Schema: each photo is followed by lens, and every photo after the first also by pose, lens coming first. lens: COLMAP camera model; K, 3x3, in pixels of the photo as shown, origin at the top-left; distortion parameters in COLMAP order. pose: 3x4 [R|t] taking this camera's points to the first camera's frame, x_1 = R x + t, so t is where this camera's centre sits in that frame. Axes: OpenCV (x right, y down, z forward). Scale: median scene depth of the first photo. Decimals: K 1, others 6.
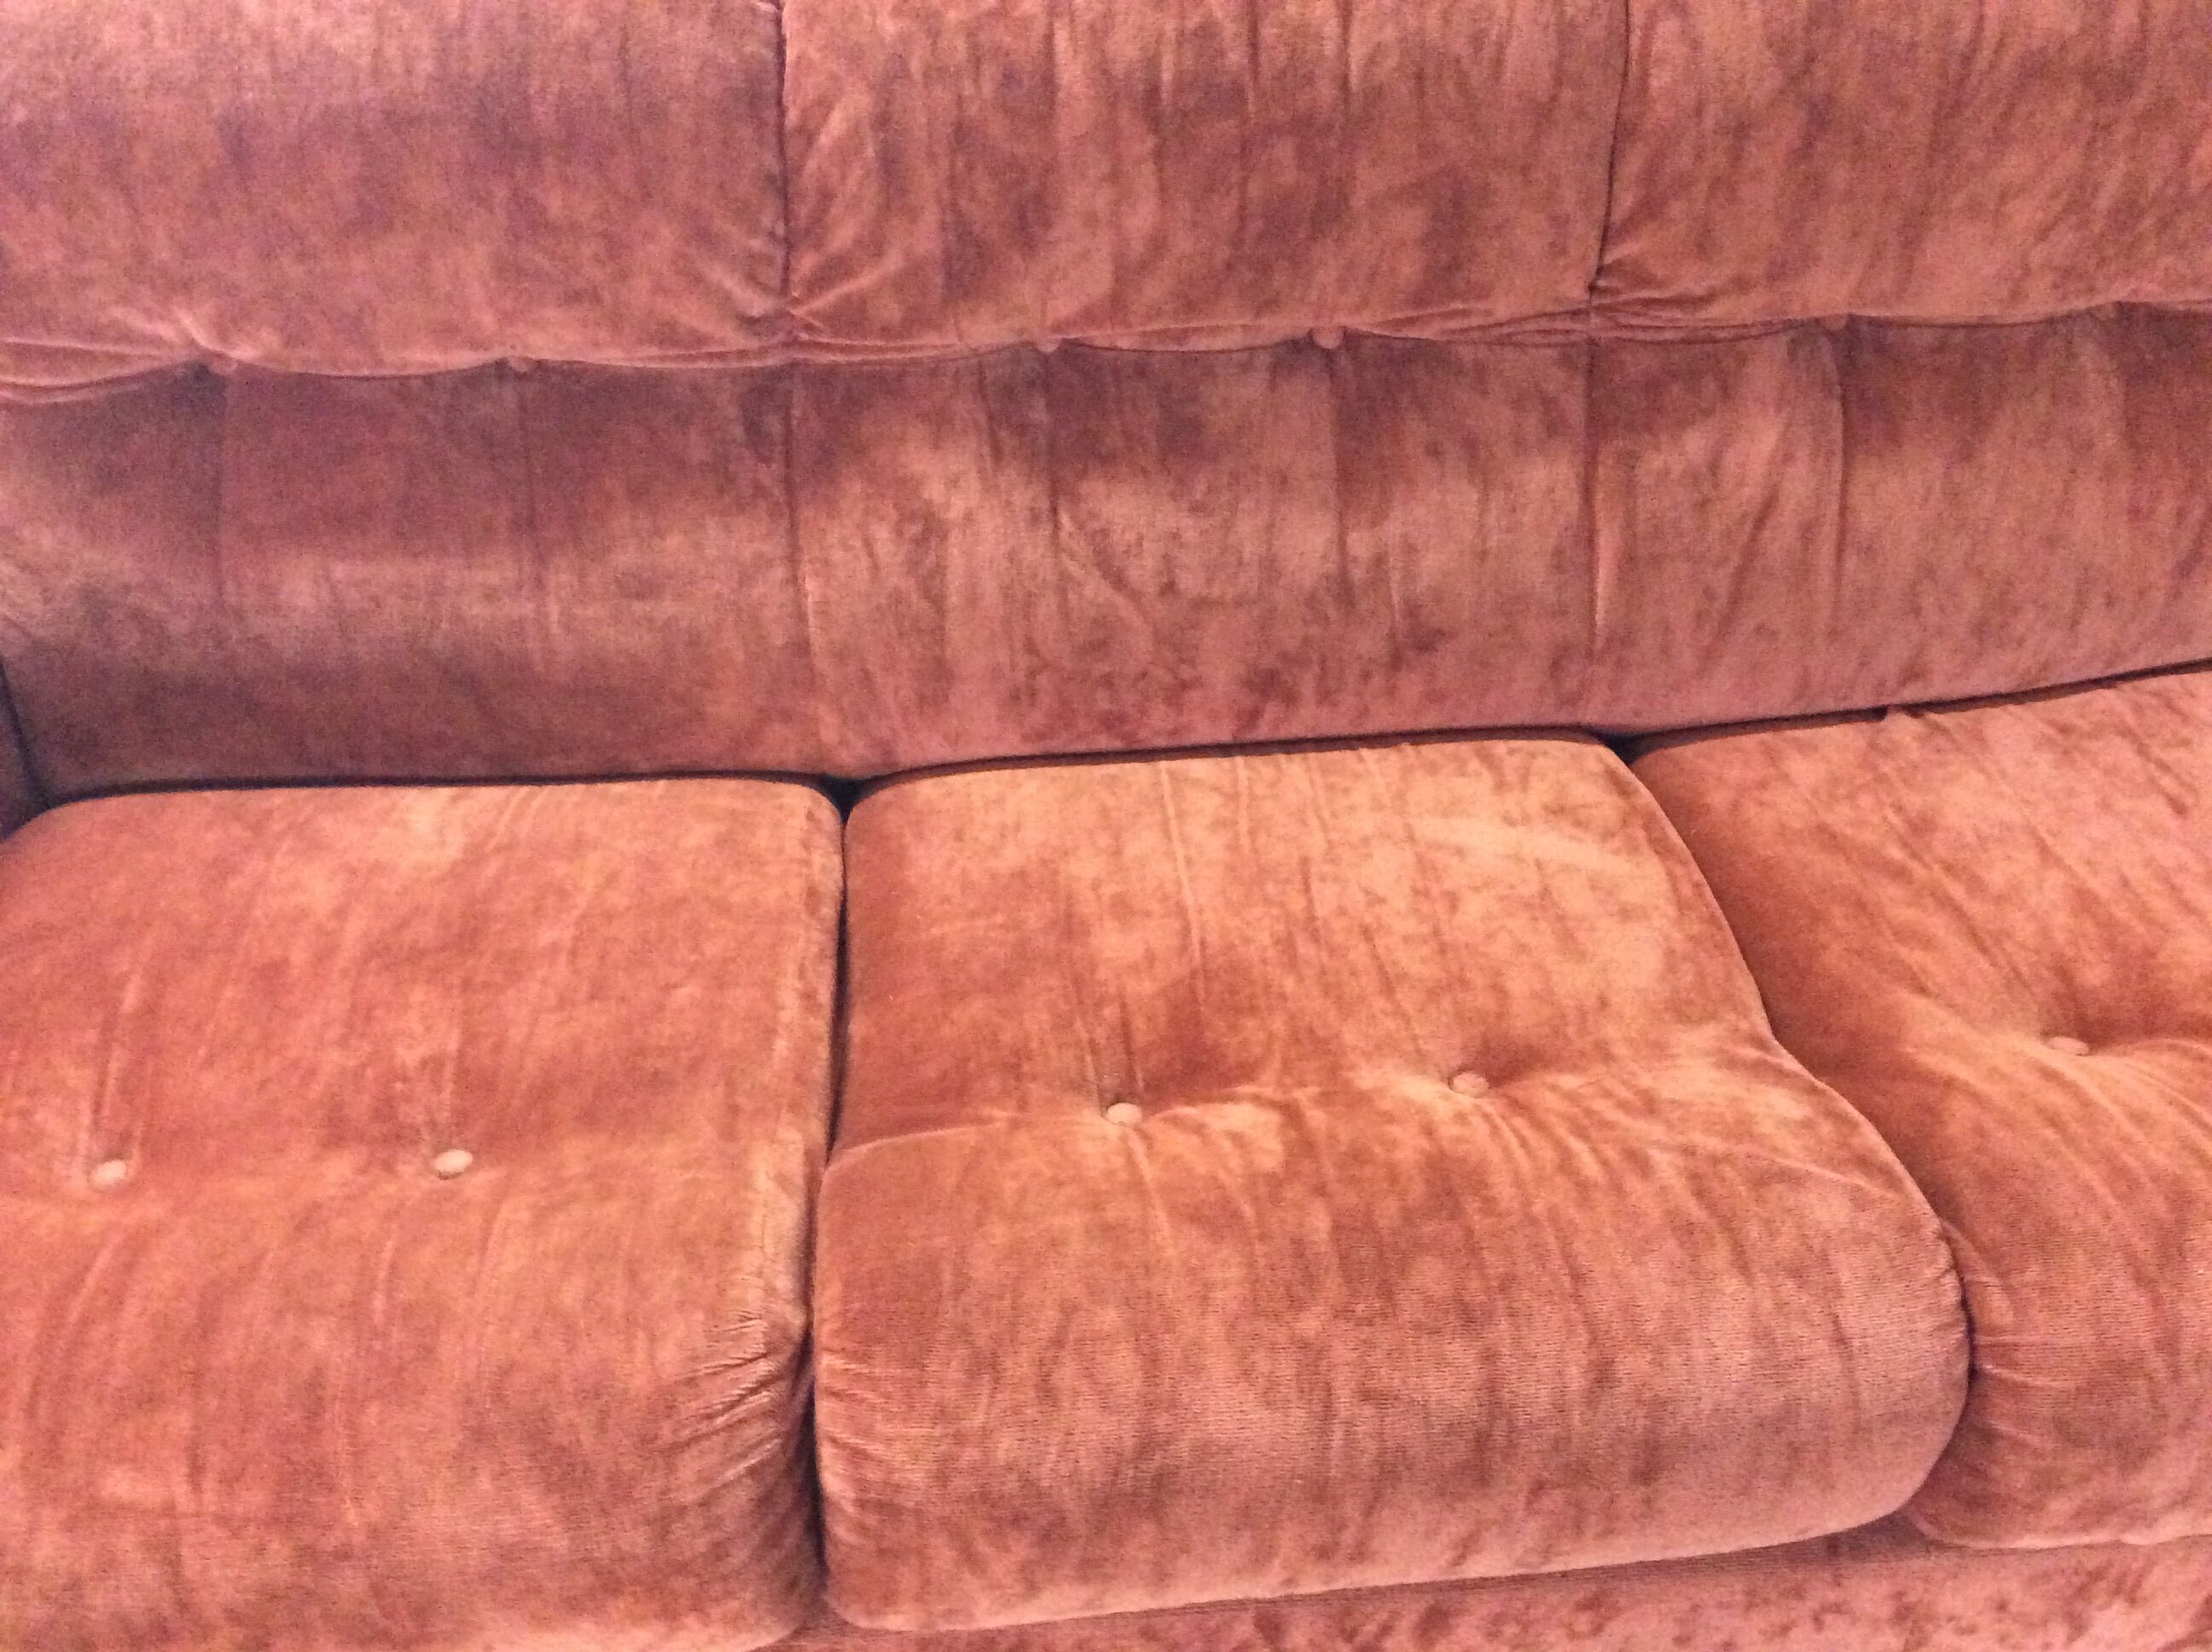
lens RADIAL K [[1987.8, 0, 1112.3], [0, 1987.8, 848.3], [0, 0, 1]] dist [0.071793, -0.155782]
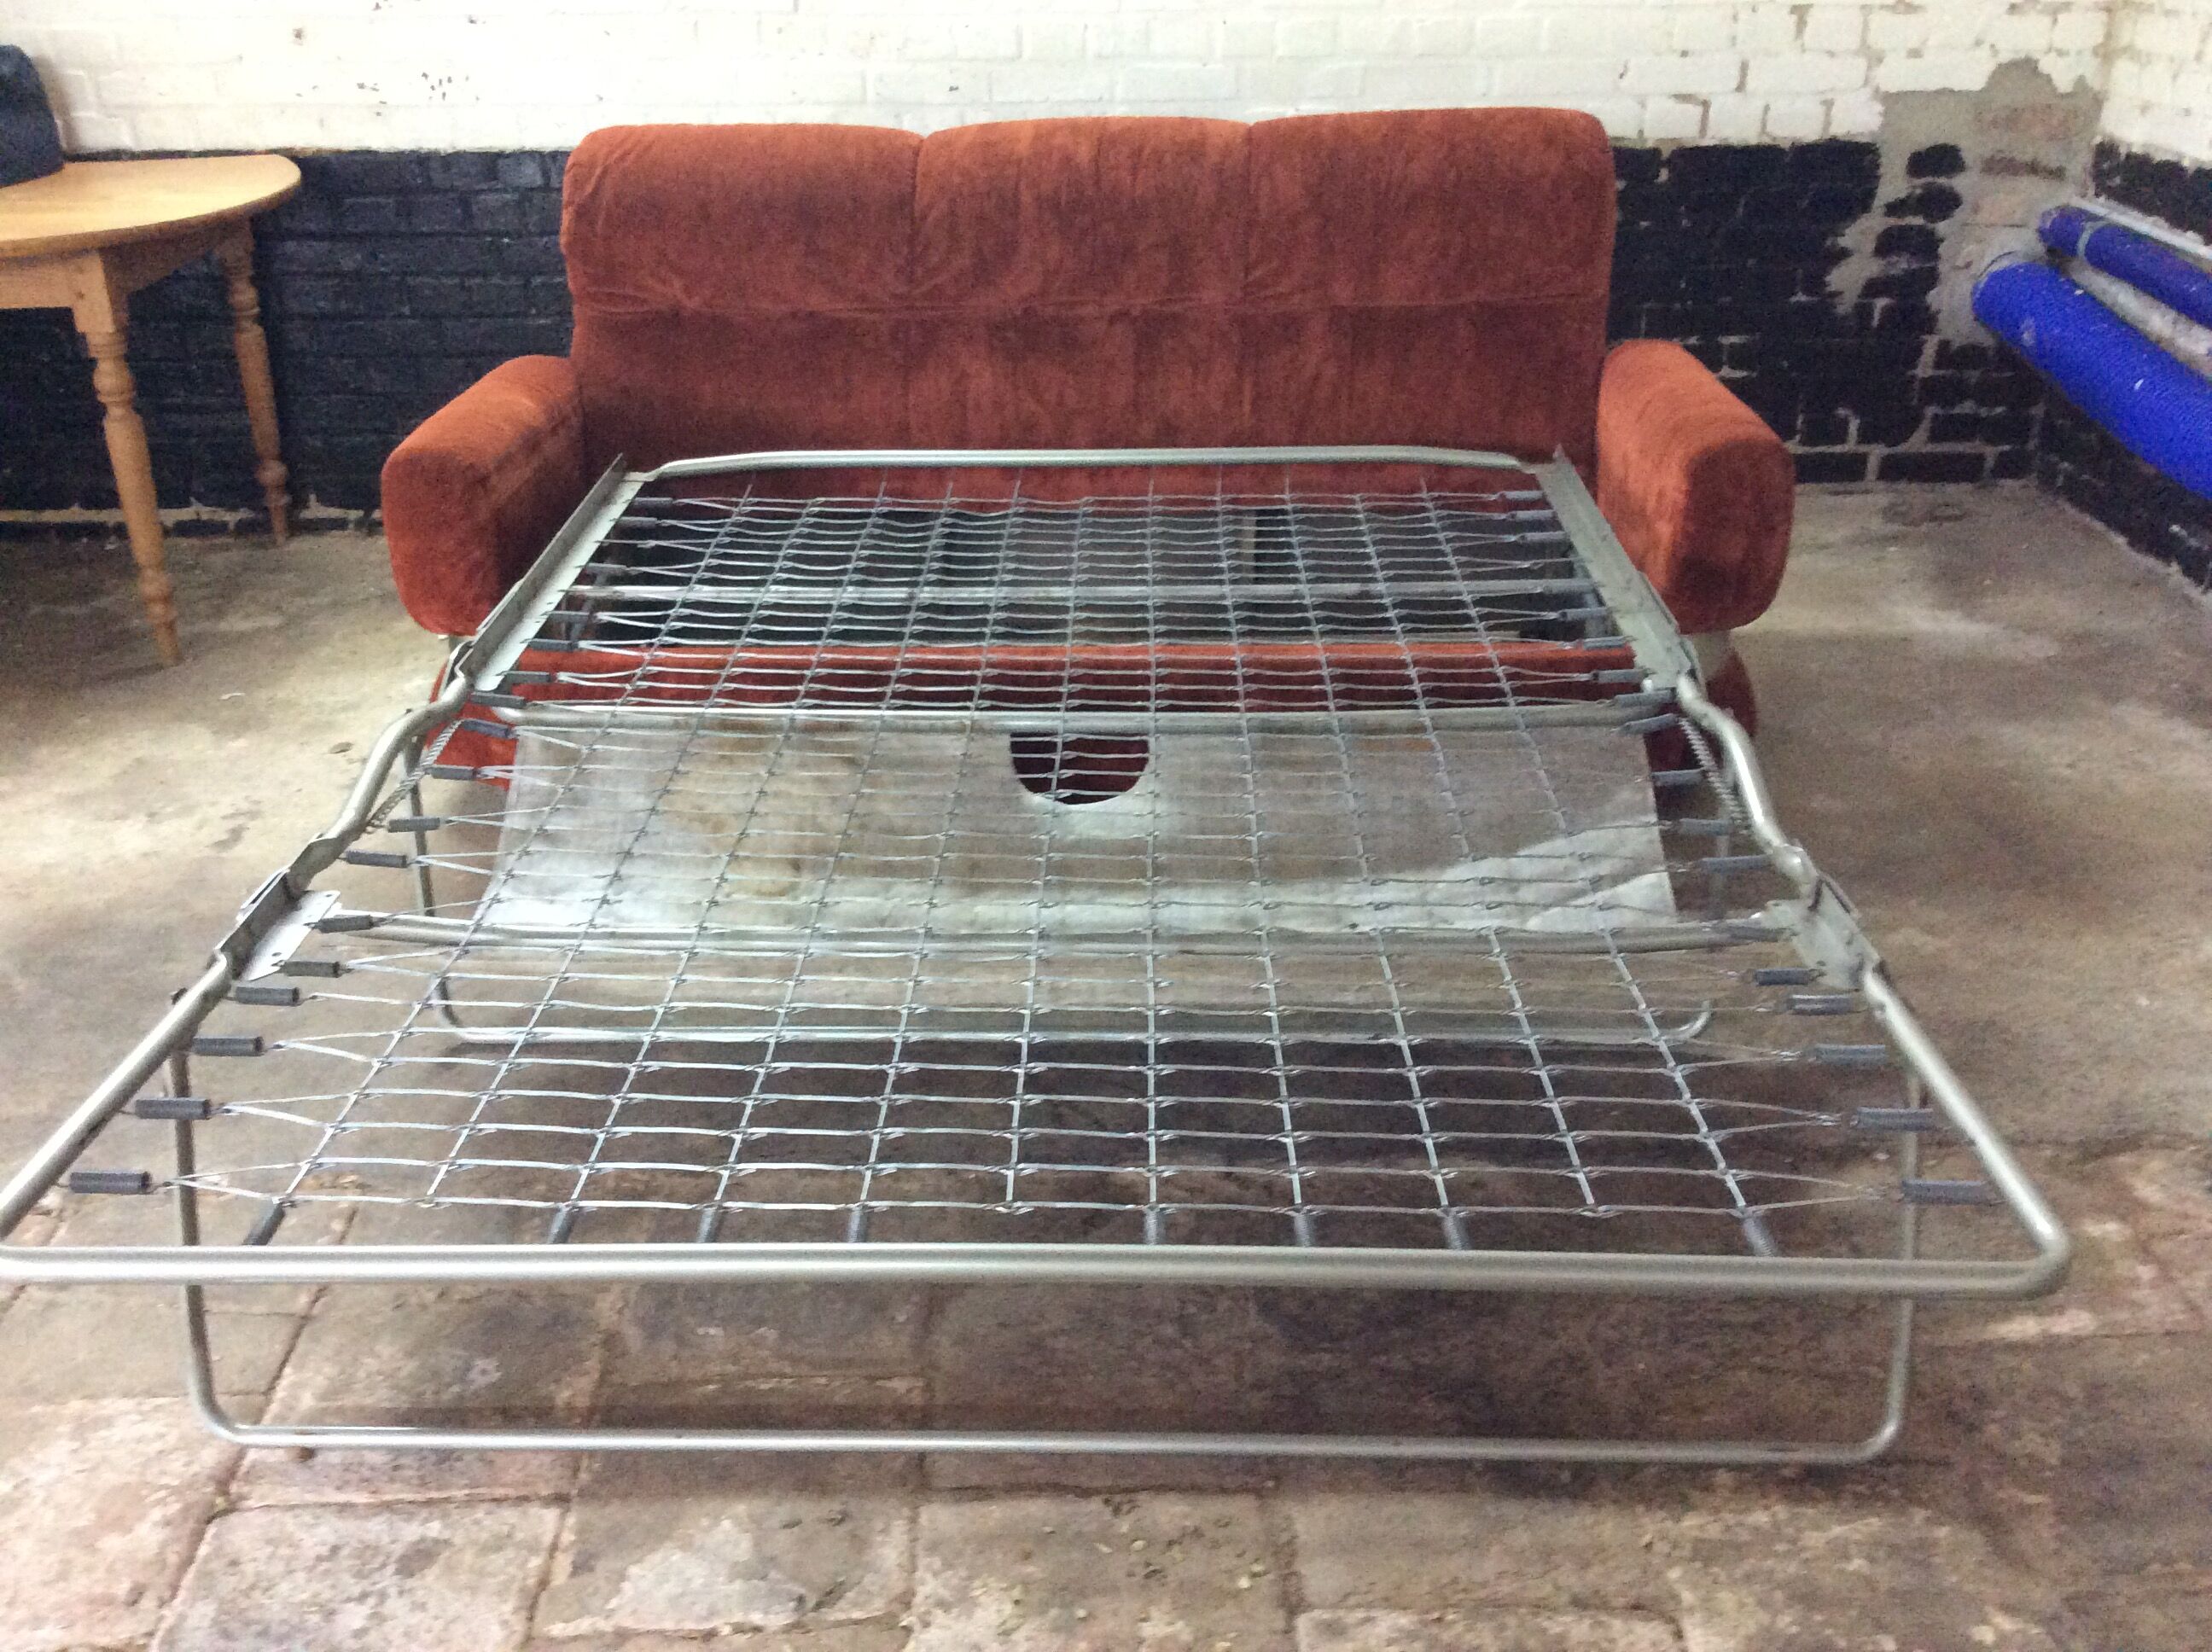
lens RADIAL K [[1987.8, 0, 1112.3], [0, 1987.8, 848.3], [0, 0, 1]] dist [0.071793, -0.155782]
pose [[0.995064, 0.033441, -0.093428, 0.332201], [-0.053966, 0.972472, -0.226683, 0.928117], [0.083276, 0.230606, 0.969477, -1.188510]]
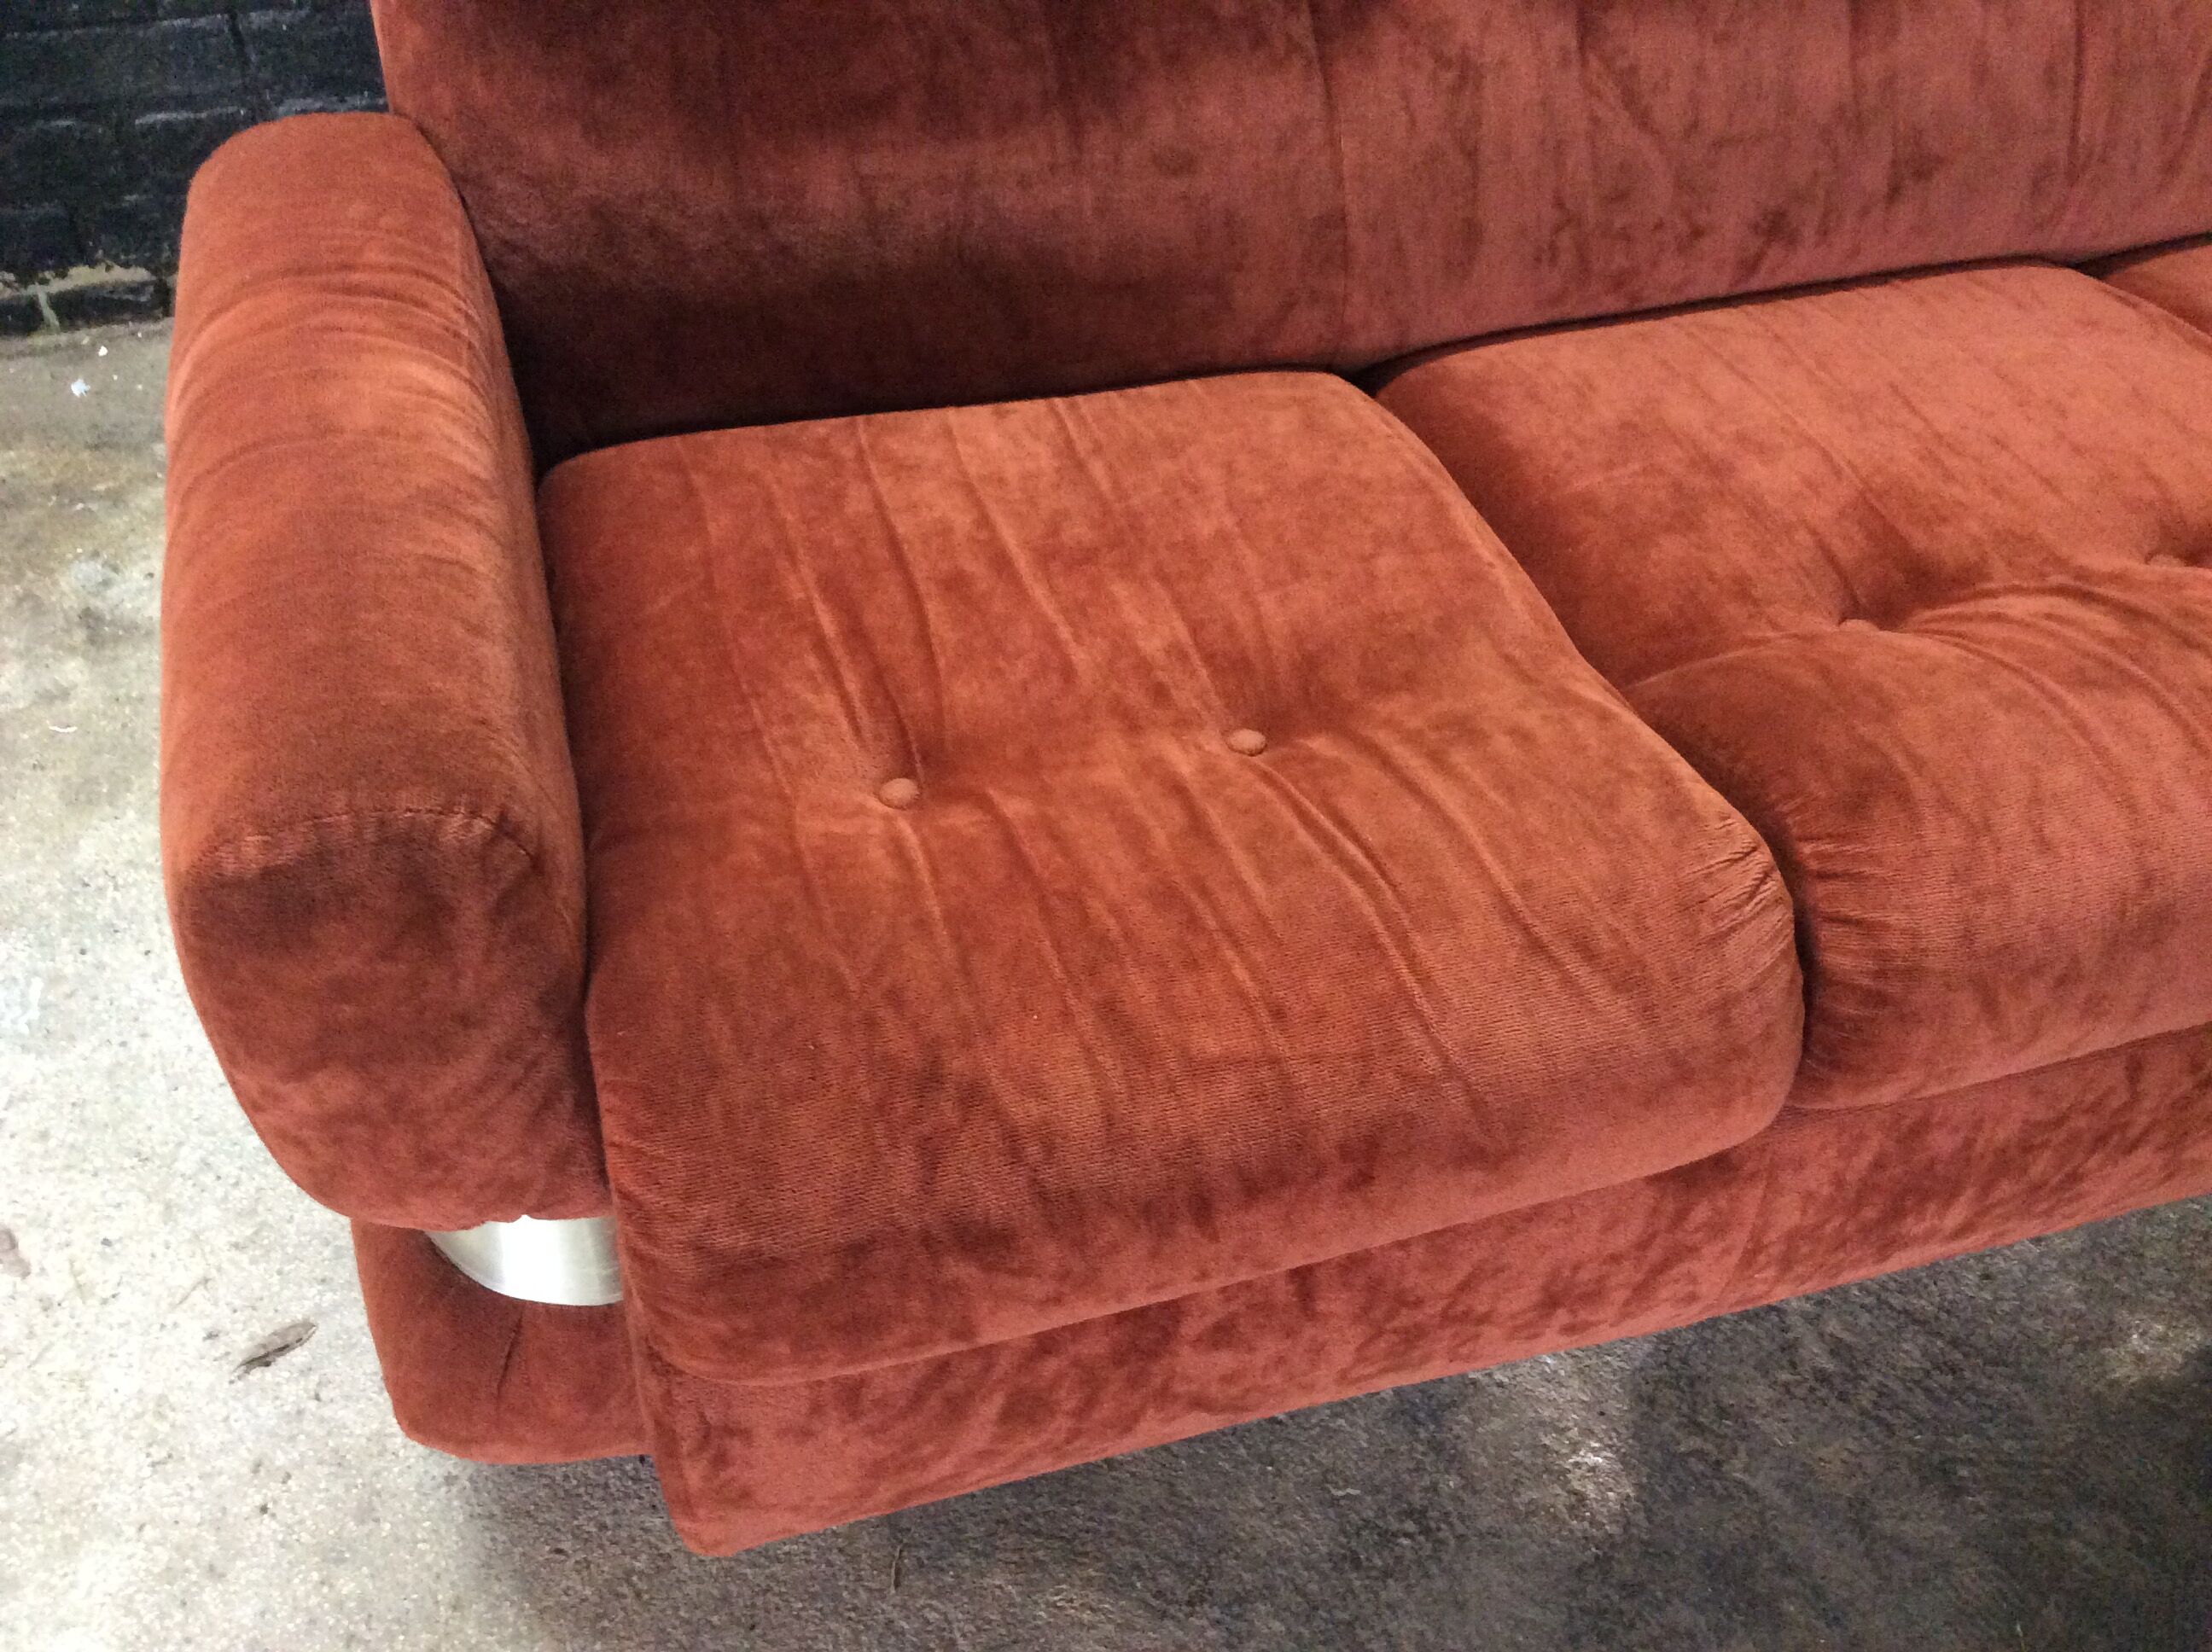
lens RADIAL K [[1979.3, 0, 1126.9], [0, 1979.3, 869.1], [0, 0, 1]] dist [0.087950, -0.197421]
pose [[0.982987, -0.121369, 0.137863, -0.424577], [0.102869, 0.985599, 0.134211, 0.067107], [-0.152167, -0.117746, 0.981316, 0.047836]]
